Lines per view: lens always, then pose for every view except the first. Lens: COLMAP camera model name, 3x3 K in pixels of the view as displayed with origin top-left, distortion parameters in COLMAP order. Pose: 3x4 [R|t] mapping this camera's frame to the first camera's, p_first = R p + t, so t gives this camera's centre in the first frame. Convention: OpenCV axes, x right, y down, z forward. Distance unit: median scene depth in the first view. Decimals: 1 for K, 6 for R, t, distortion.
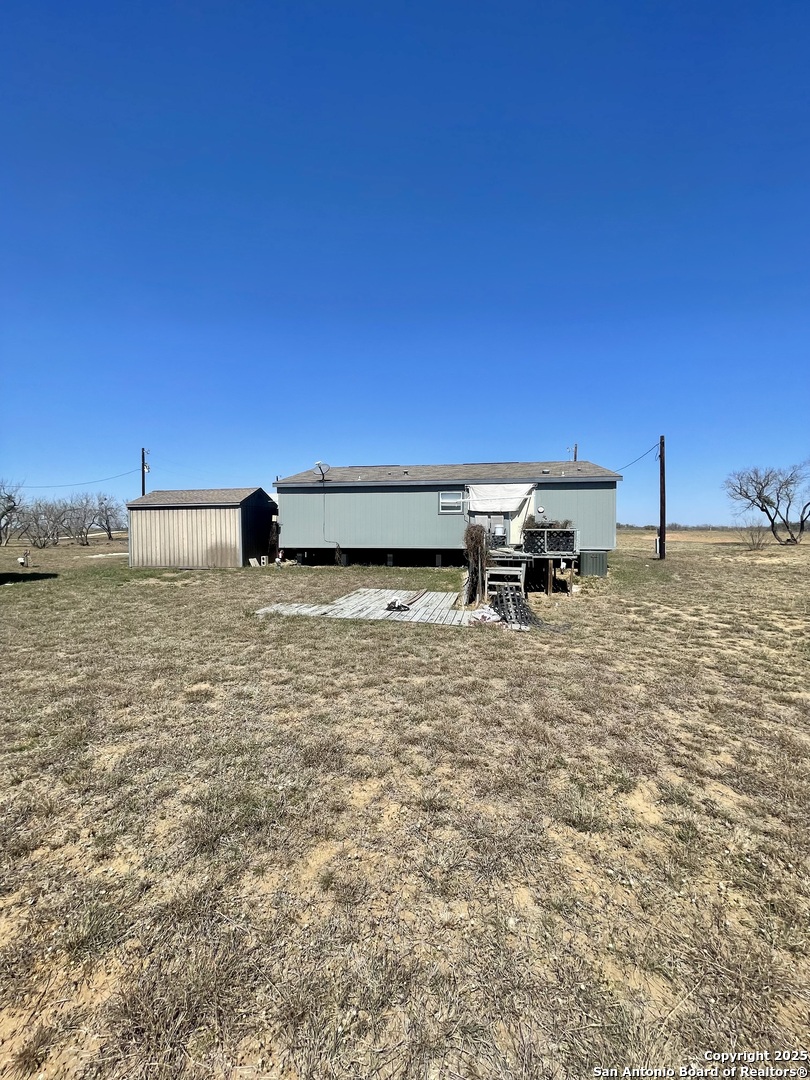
lens RADIAL K [[437.4, 0, 408.3], [0, 437.4, 538.5], [0, 0, 1]] dist [0.000562, -0.000477]
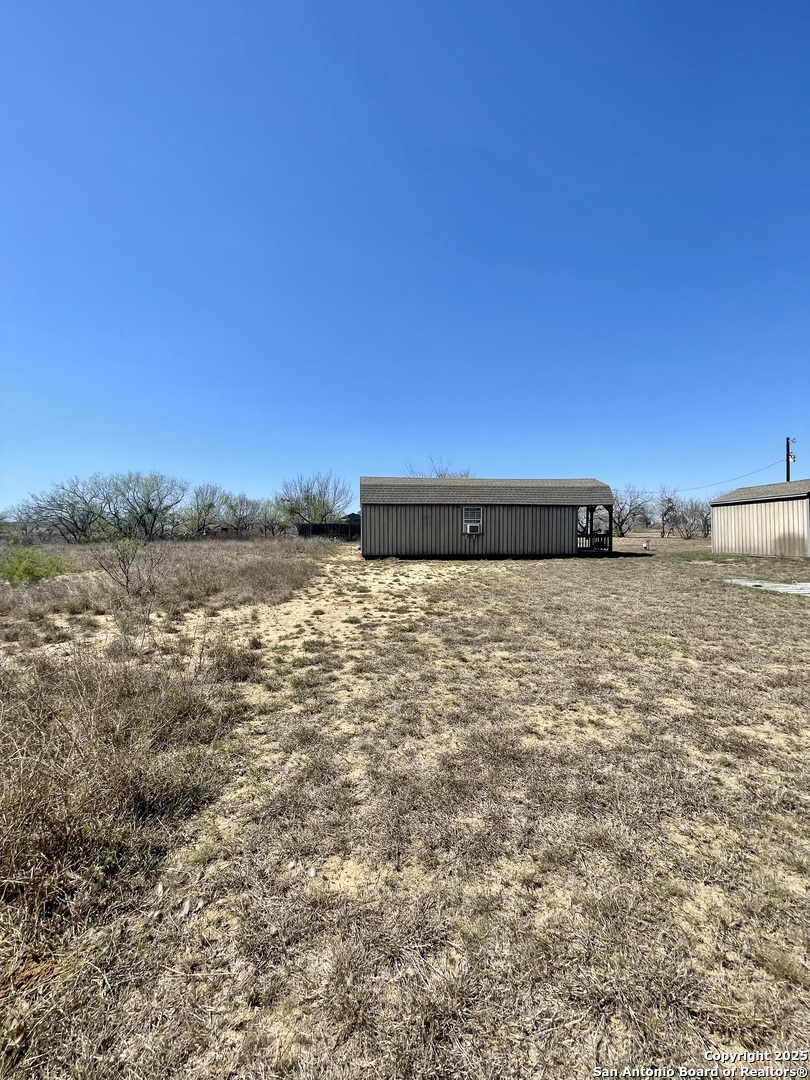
lens RADIAL K [[437.4, 0, 405.0], [0, 437.4, 534.9], [0, 0, 1]] dist [0.000562, -0.000477]
pose [[0.221571, 0.001131, -0.975144, 0.382533], [0.005754, 0.999980, 0.002467, 0.006113], [0.975127, -0.006157, 0.221560, -0.120096]]
